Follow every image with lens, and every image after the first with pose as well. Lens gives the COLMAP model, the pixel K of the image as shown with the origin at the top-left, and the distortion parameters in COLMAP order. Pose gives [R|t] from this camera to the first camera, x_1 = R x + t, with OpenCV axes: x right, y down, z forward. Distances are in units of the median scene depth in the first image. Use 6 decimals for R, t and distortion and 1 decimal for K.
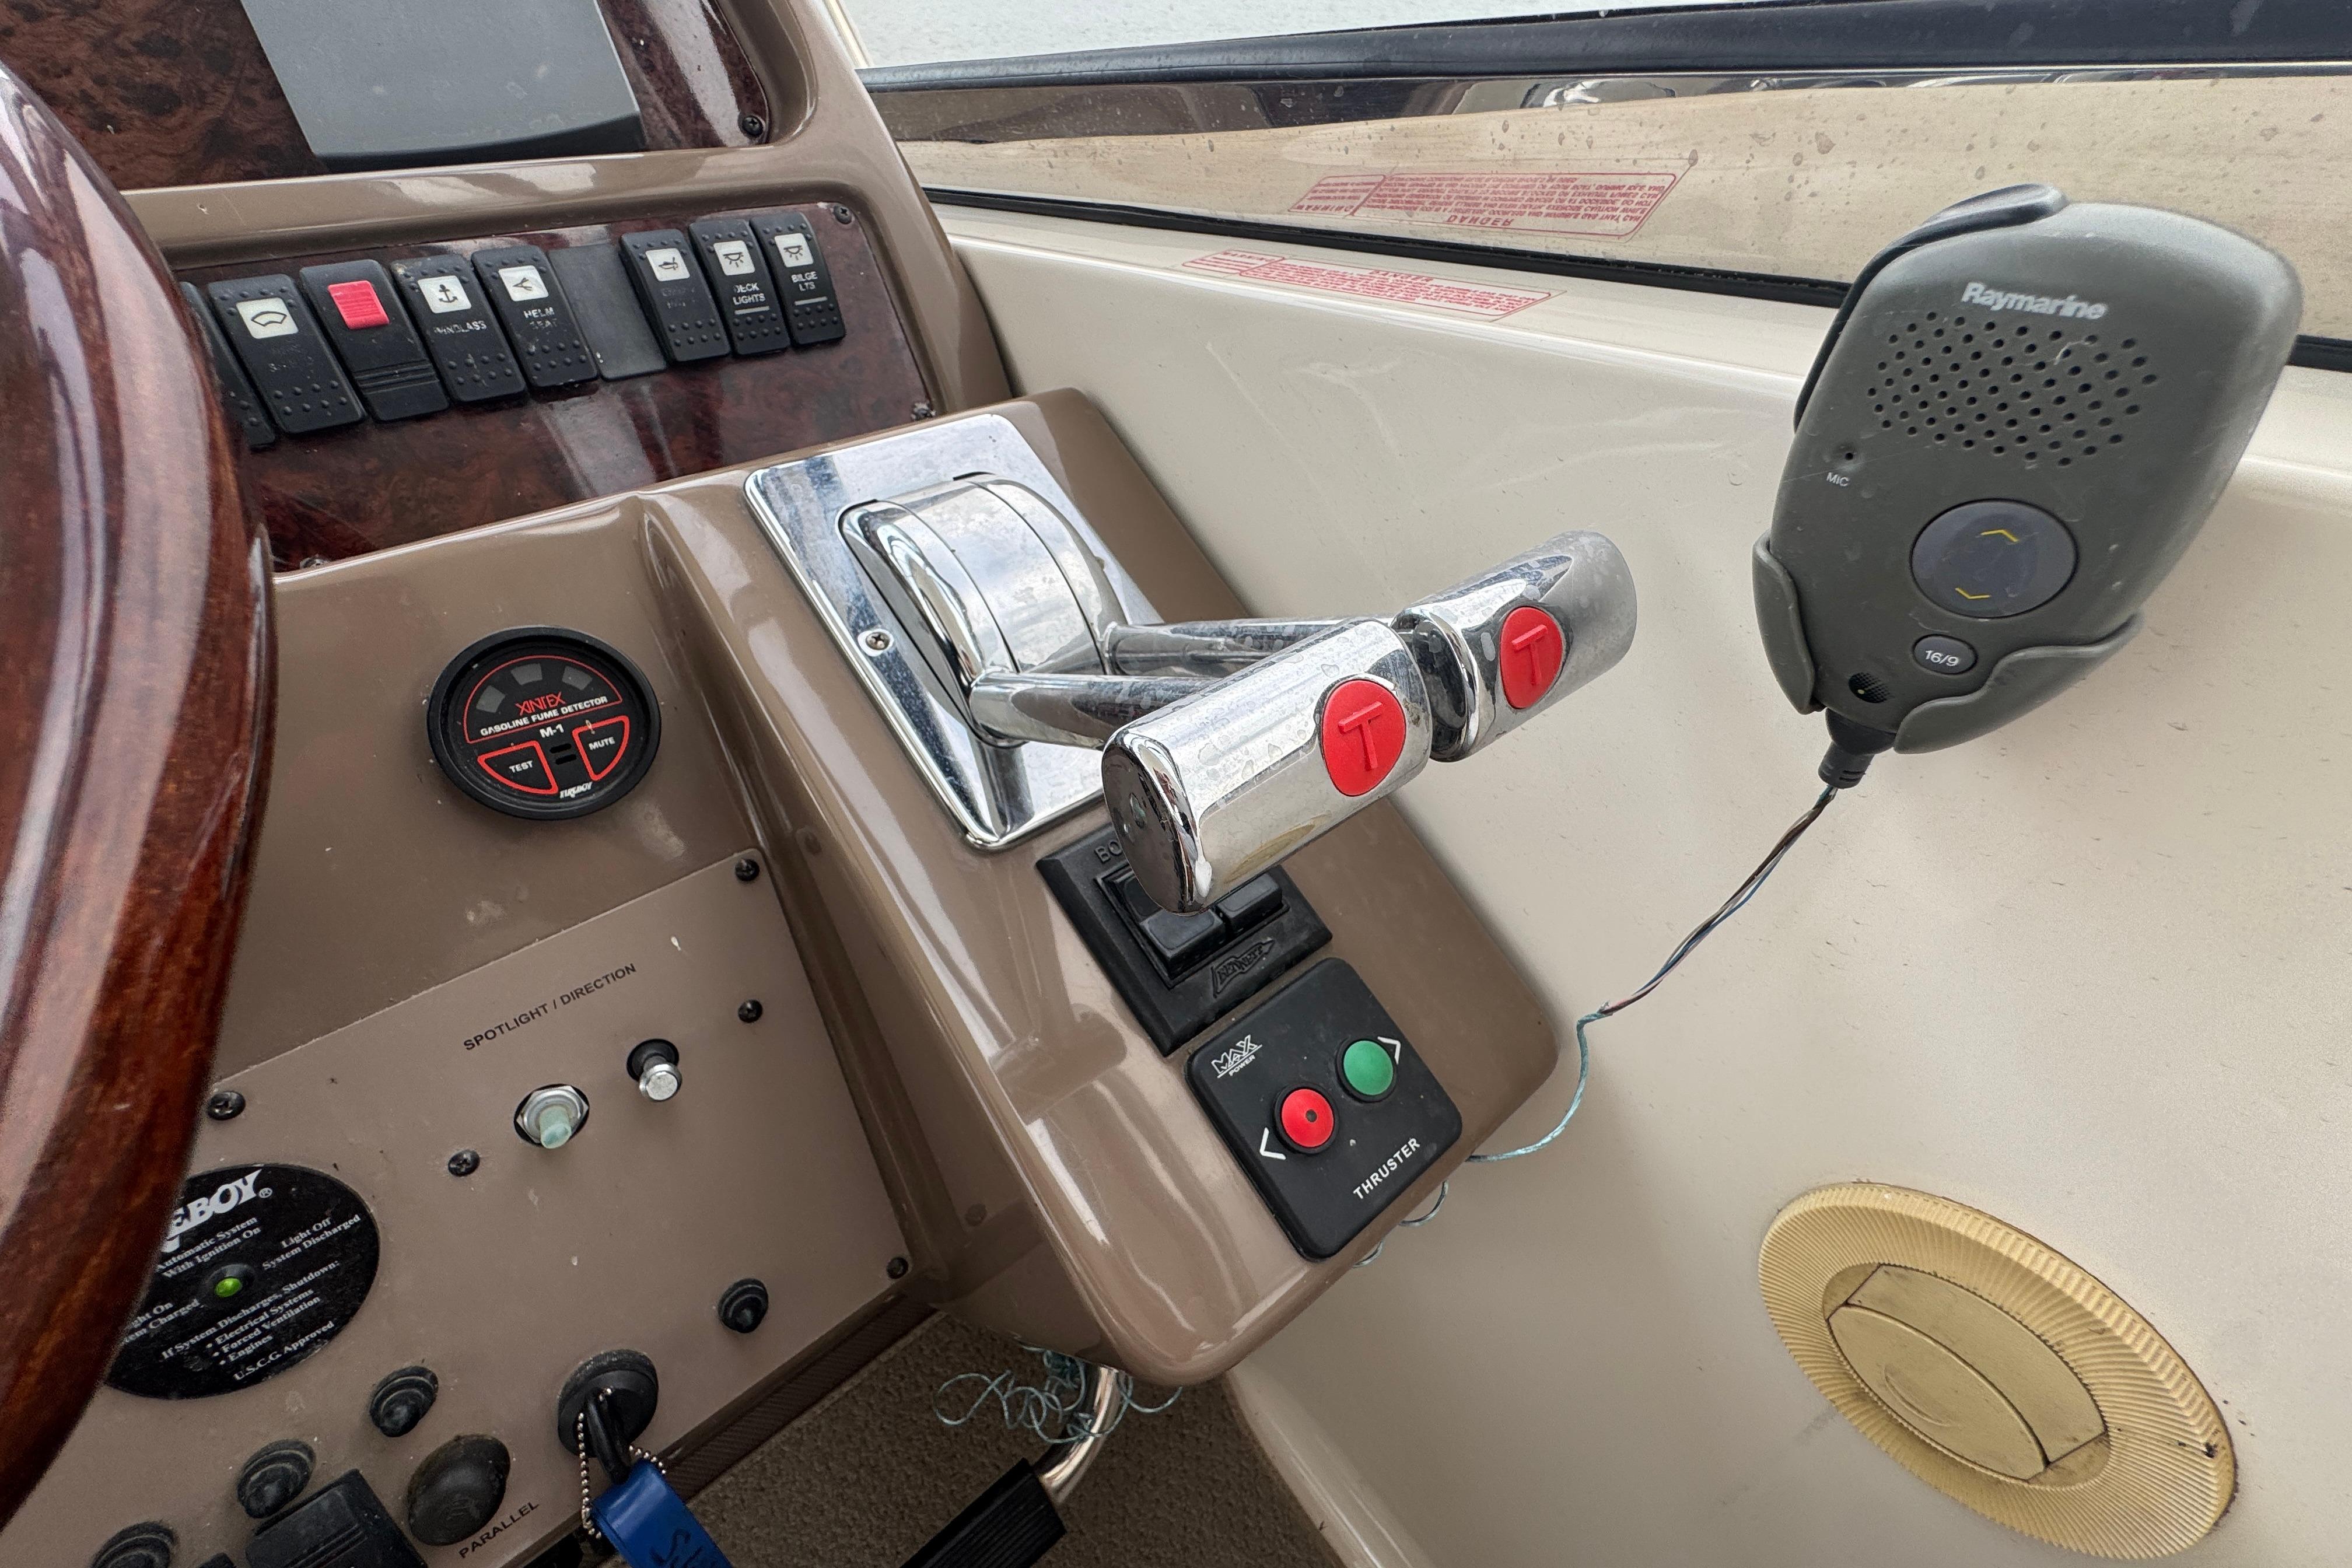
lens RADIAL K [[942.2, 0, 1183.3], [0, 942.2, 784.9], [0, 0, 1]] dist [-0.004063, -0.000088]
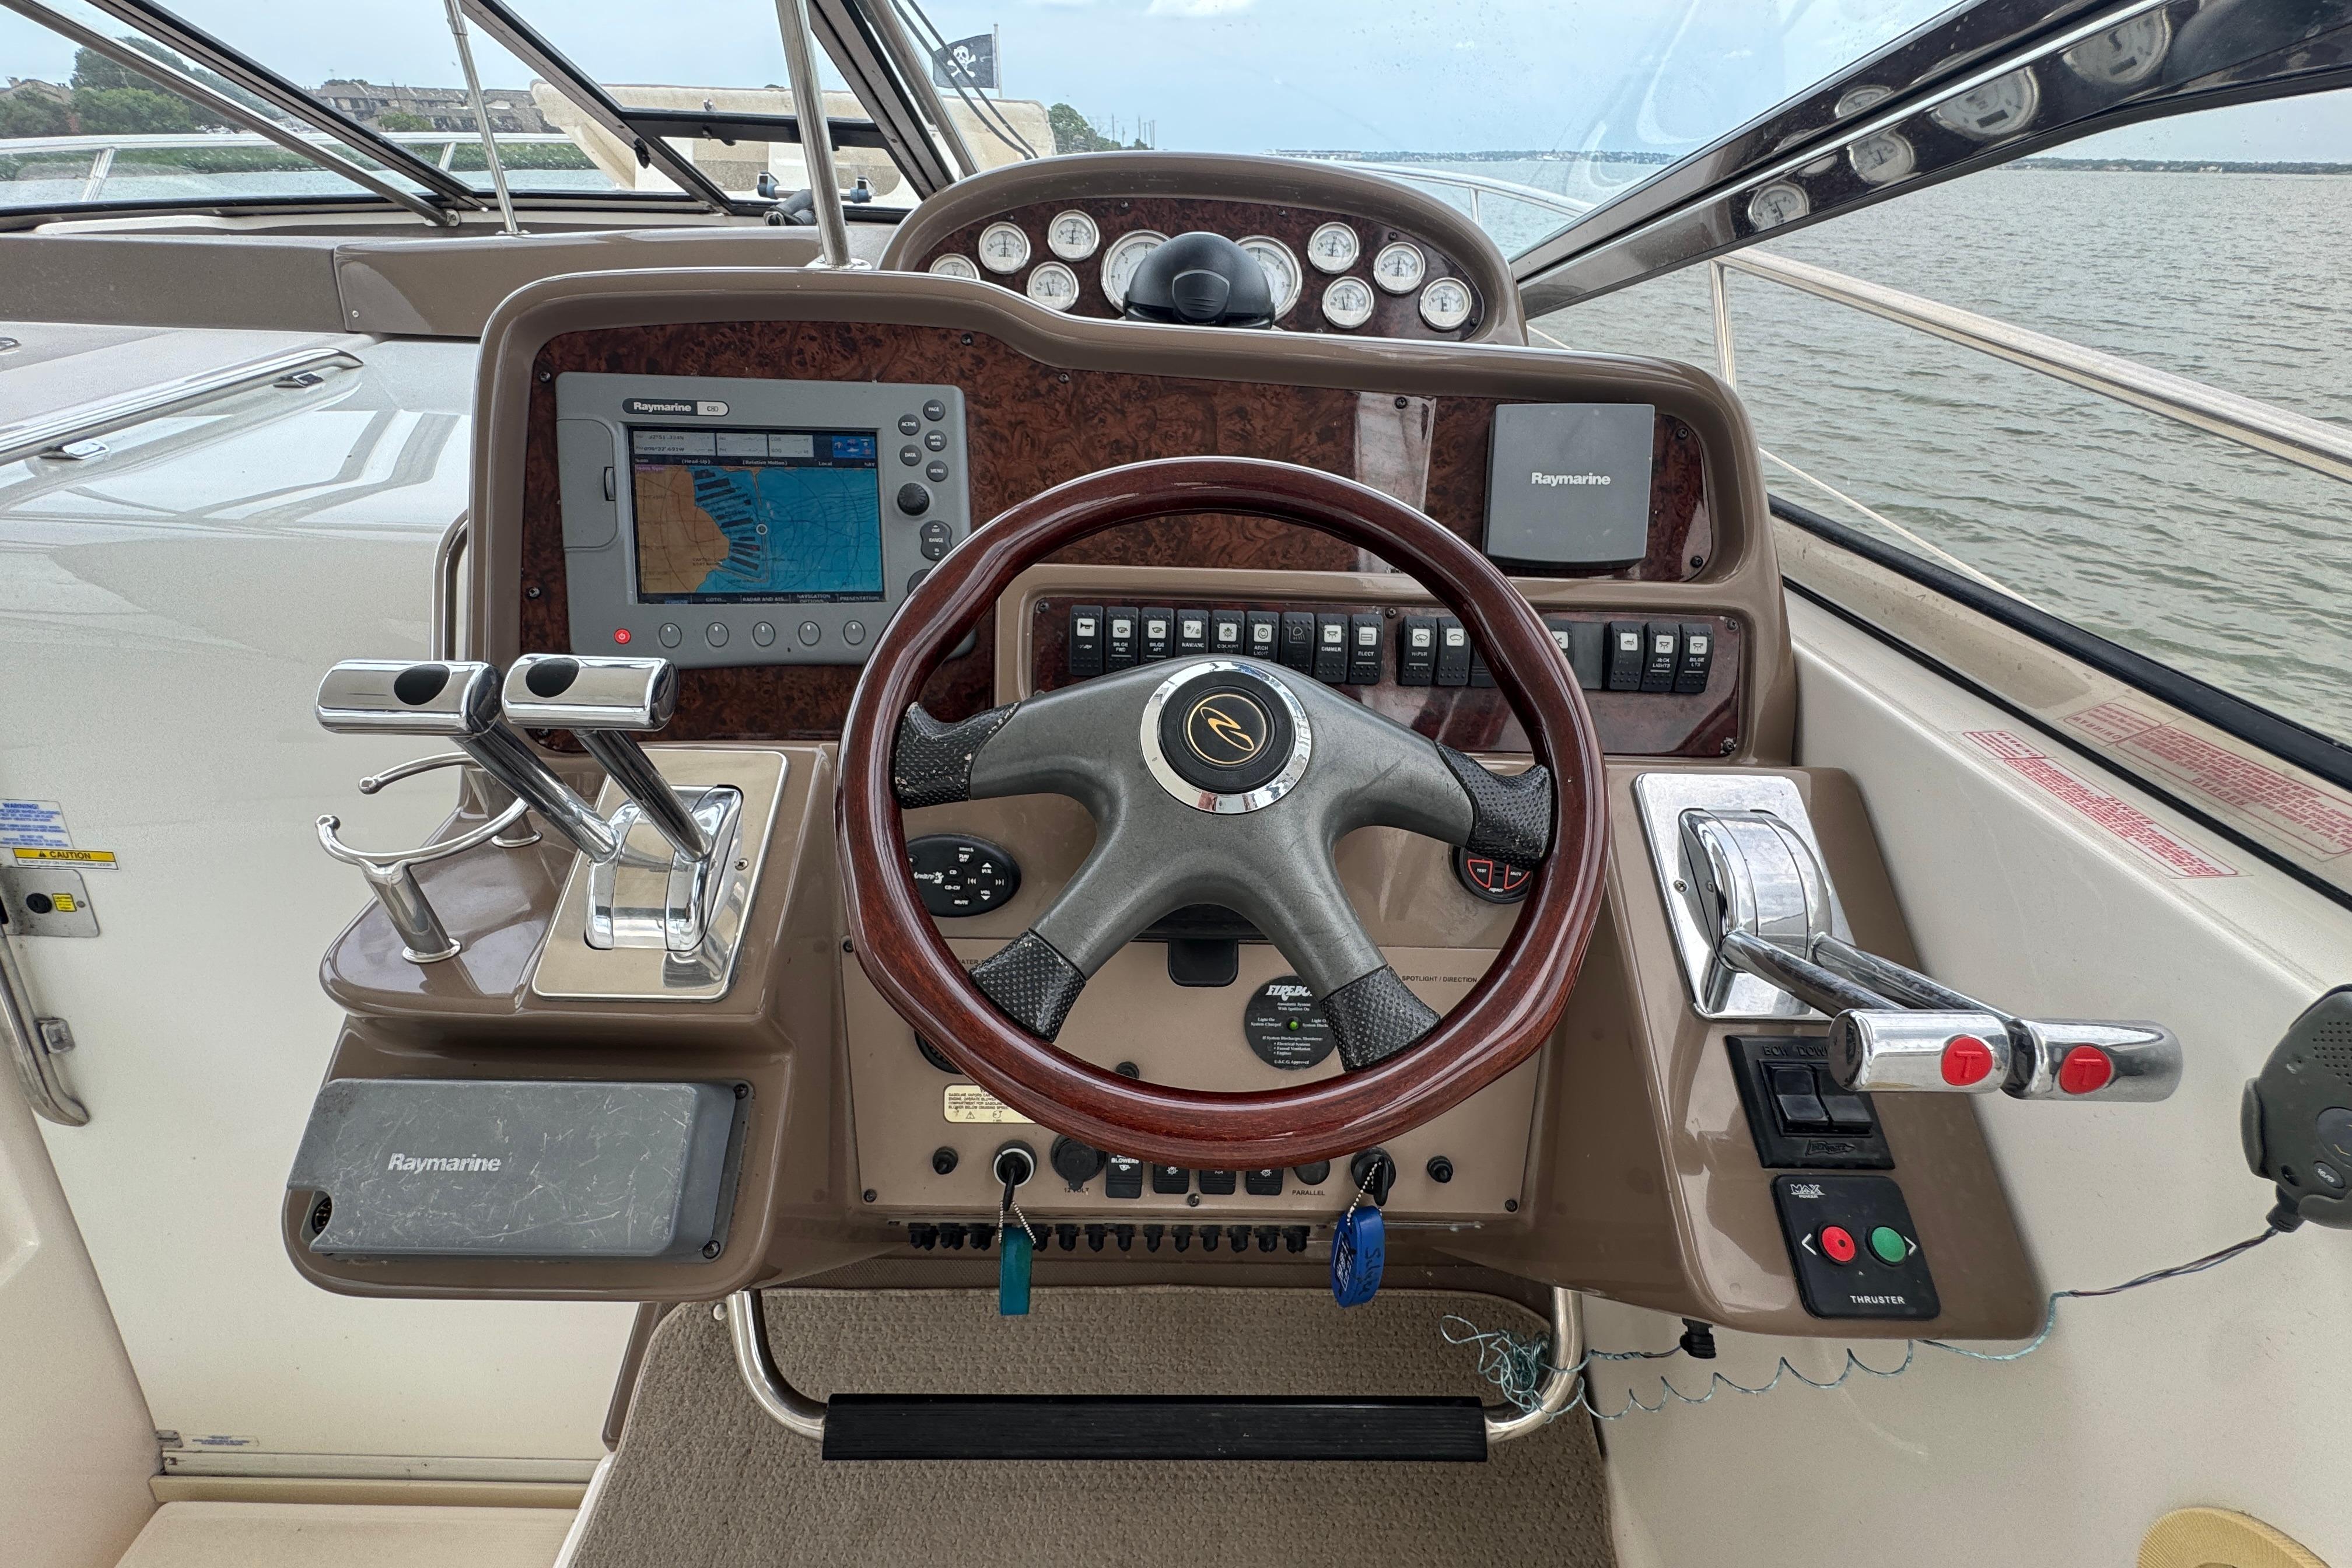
lens RADIAL K [[942.2, 0, 1181.7], [0, 942.2, 782.0], [0, 0, 1]] dist [-0.004063, -0.000088]
pose [[0.769763, 0.366534, -0.522606, -0.197036], [-0.427863, 0.903836, 0.003699, 0.083005], [0.473706, 0.220756, 0.852566, -1.179547]]
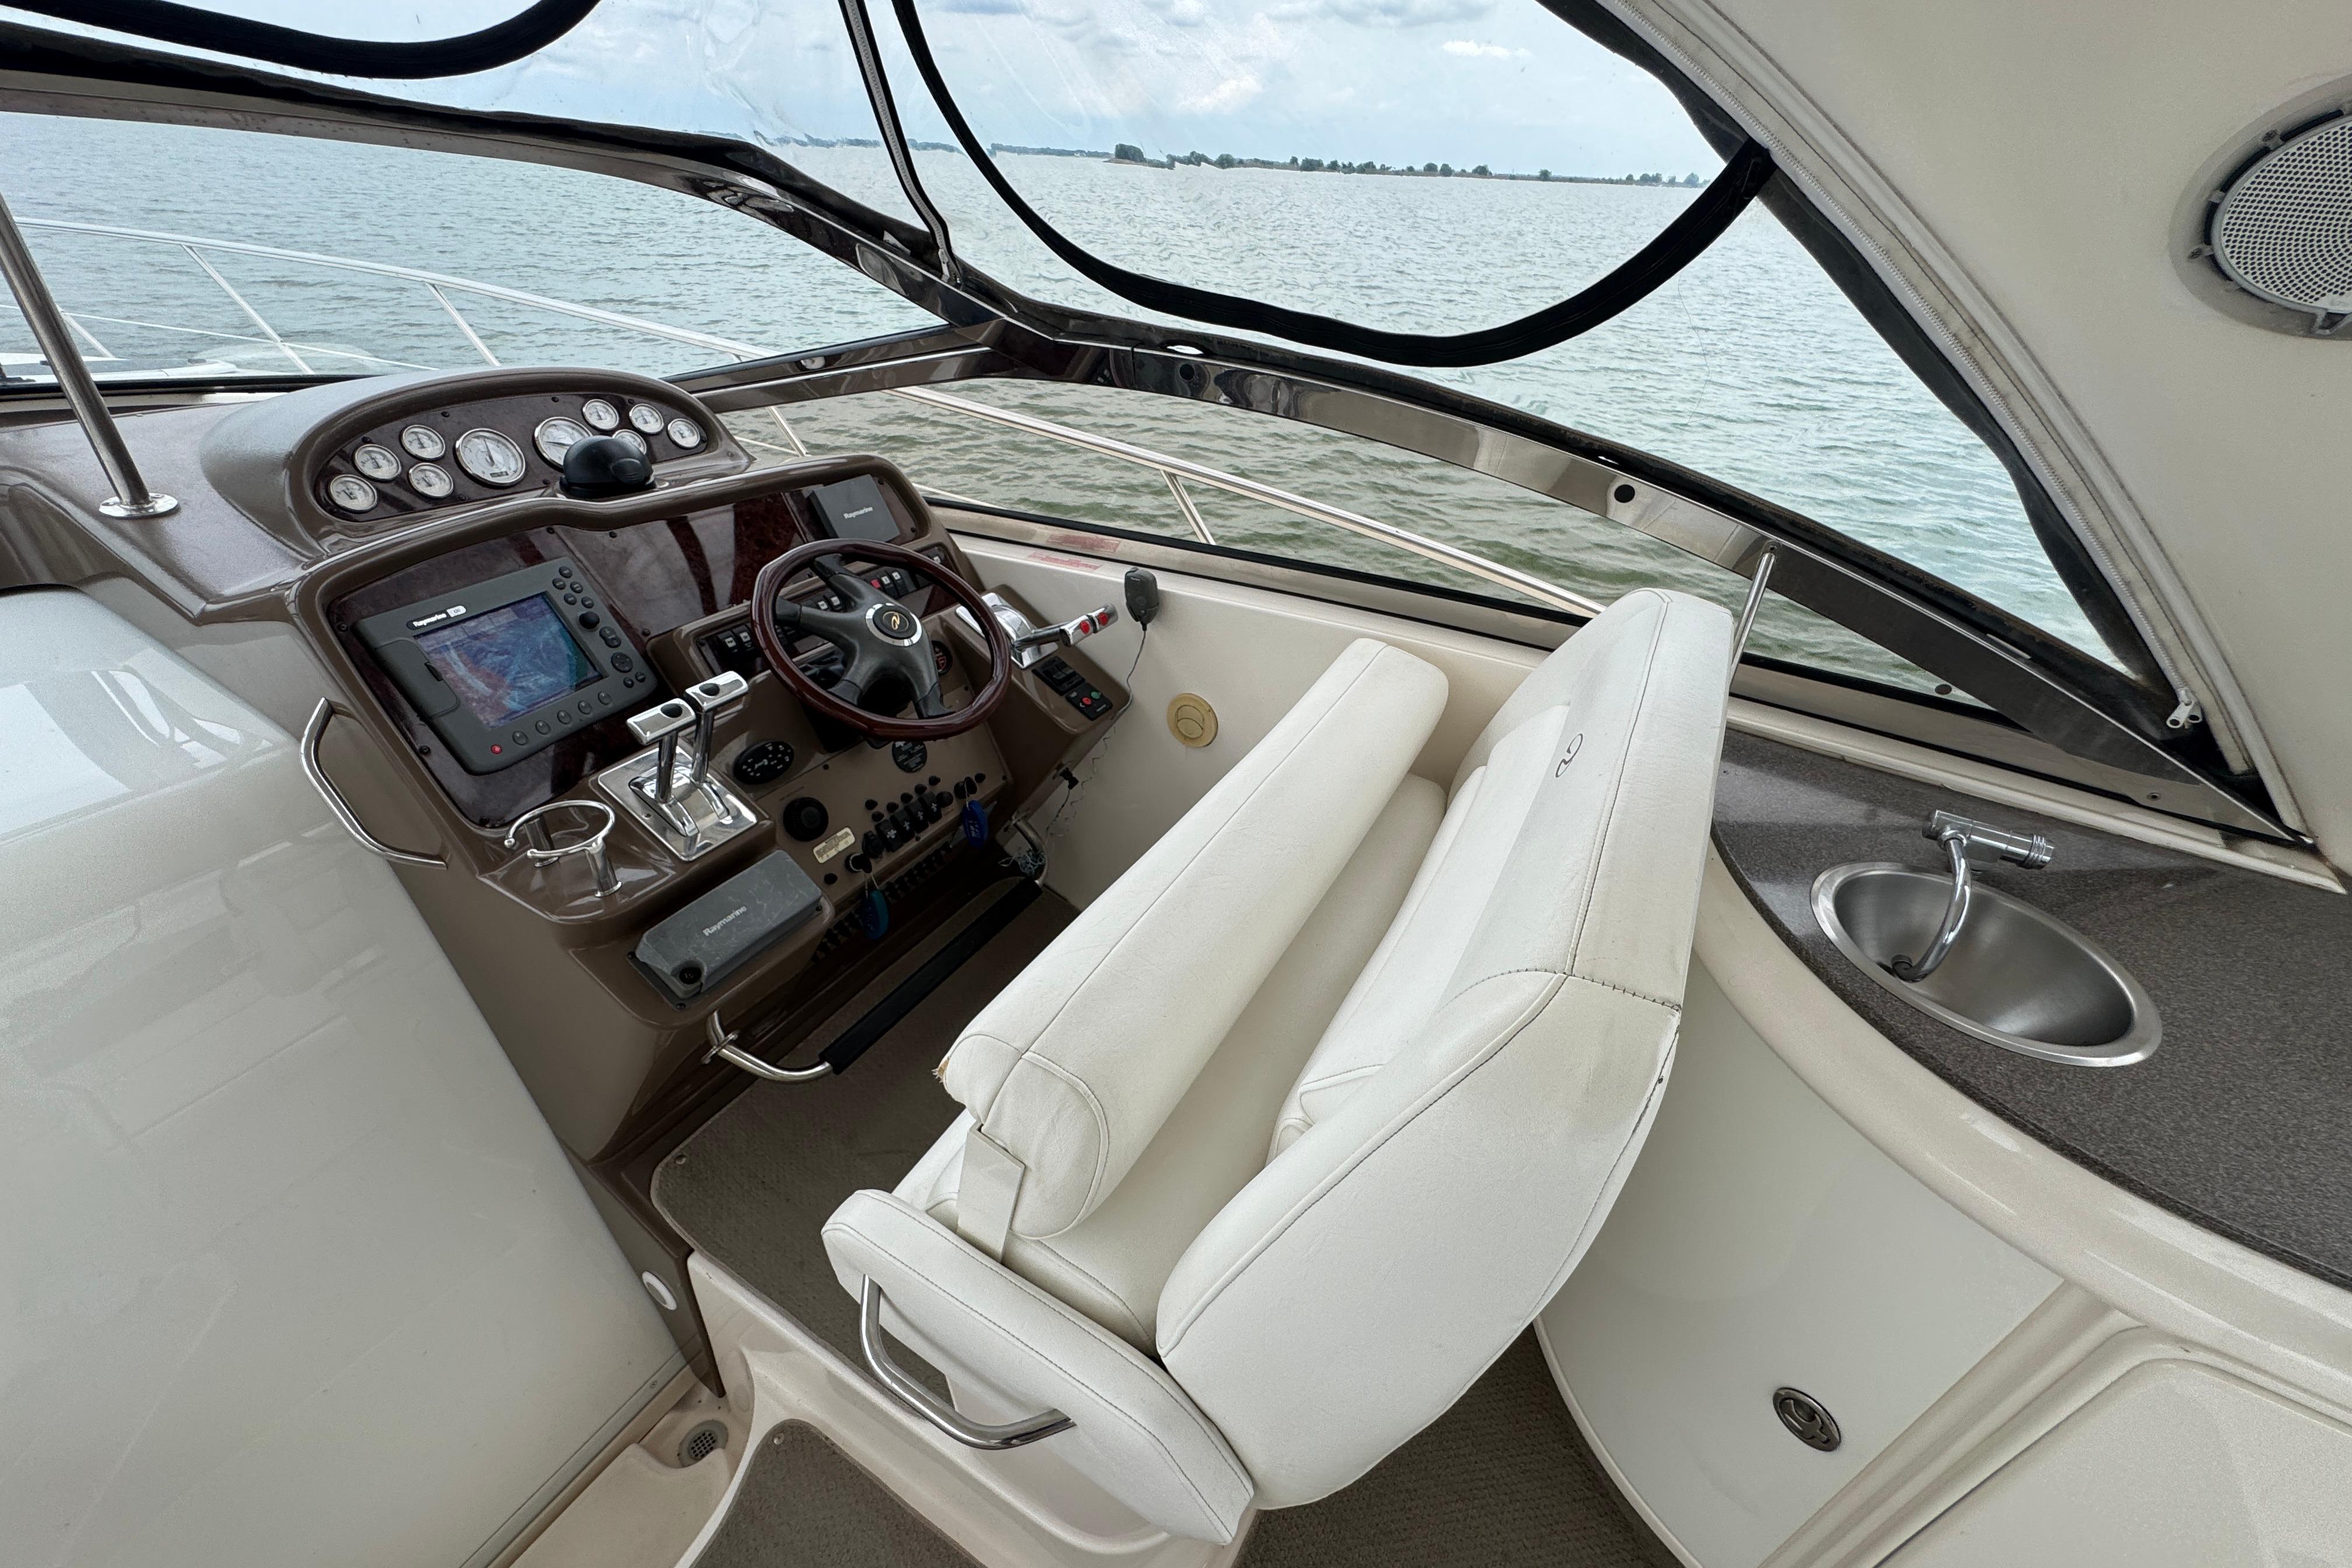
lens RADIAL K [[942.2, 0, 1184.0], [0, 942.2, 788.2], [0, 0, 1]] dist [-0.004063, -0.000088]
pose [[0.937022, -0.159071, 0.310945, -1.163695], [0.190683, 0.978869, -0.073854, 1.357293], [-0.292627, 0.128495, 0.947554, -4.488371]]
